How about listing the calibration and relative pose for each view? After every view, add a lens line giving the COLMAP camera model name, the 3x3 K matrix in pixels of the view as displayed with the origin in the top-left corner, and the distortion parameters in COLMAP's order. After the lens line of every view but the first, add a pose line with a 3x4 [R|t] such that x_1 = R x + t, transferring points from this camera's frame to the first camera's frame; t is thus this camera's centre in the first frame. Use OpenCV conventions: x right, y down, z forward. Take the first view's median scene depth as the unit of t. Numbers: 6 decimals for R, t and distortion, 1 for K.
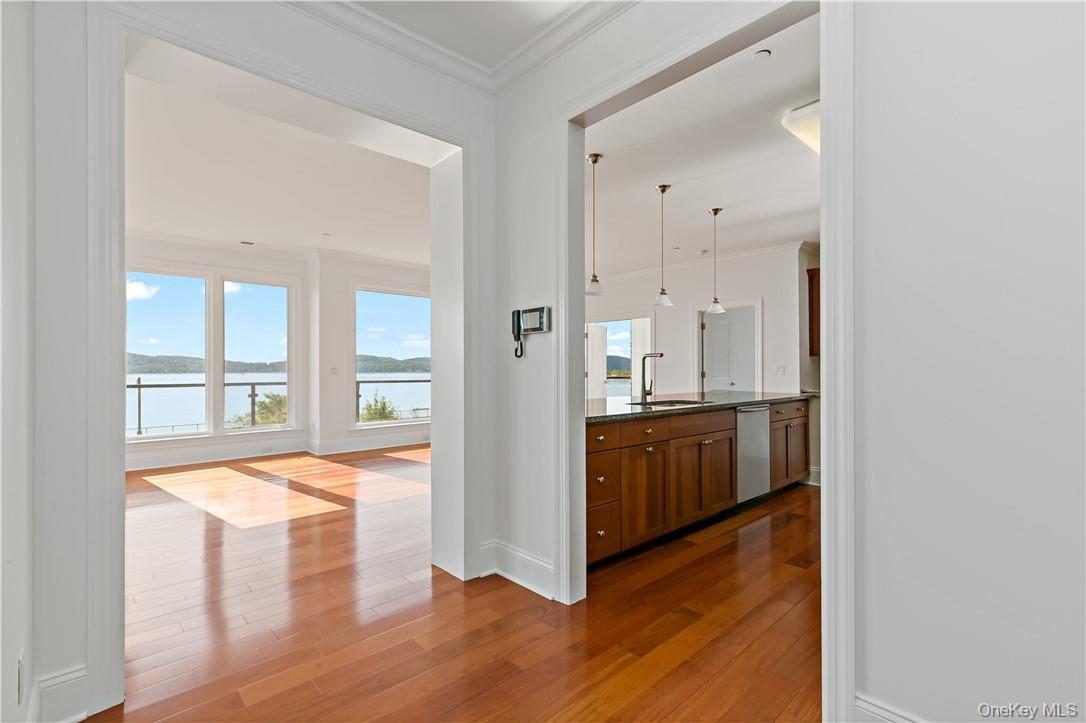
lens RADIAL K [[495.1, 0, 533.8], [0, 495.1, 361.3], [0, 0, 1]] dist [0.020117, -0.001292]
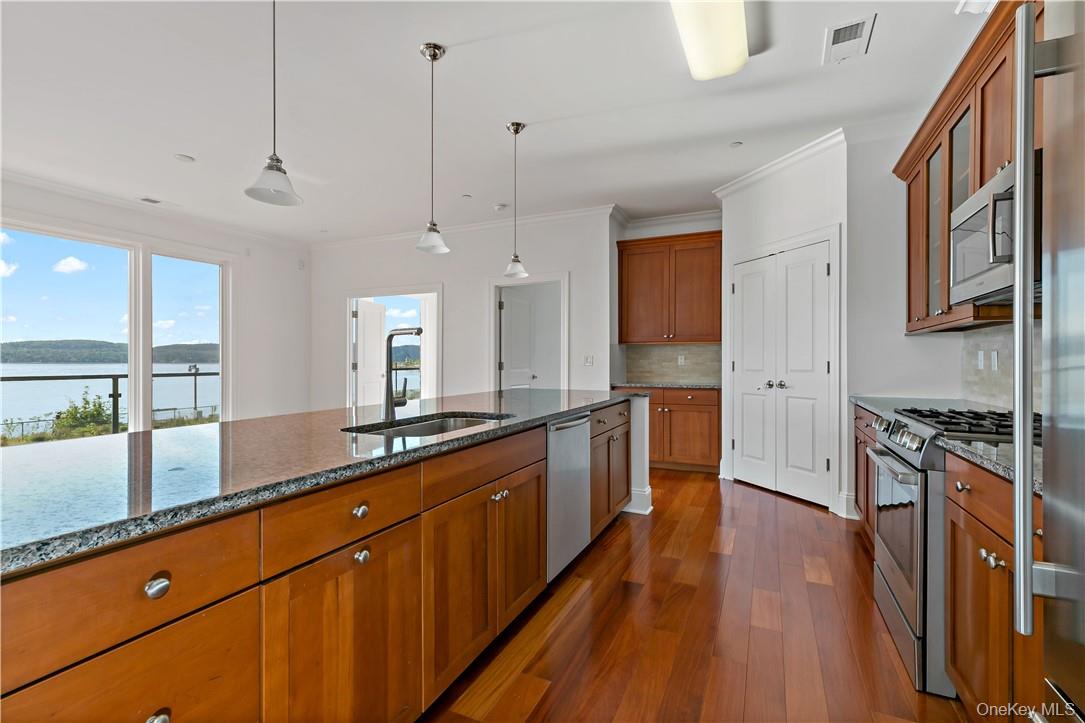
lens RADIAL K [[494.6, 0, 535.2], [0, 494.6, 359.5], [0, 0, 1]] dist [0.020117, -0.001292]
pose [[0.924105, 0.001553, 0.382137, 0.102307], [-0.007692, 0.999865, 0.014538, 0.005250], [-0.382062, -0.016374, 0.923992, 0.280485]]
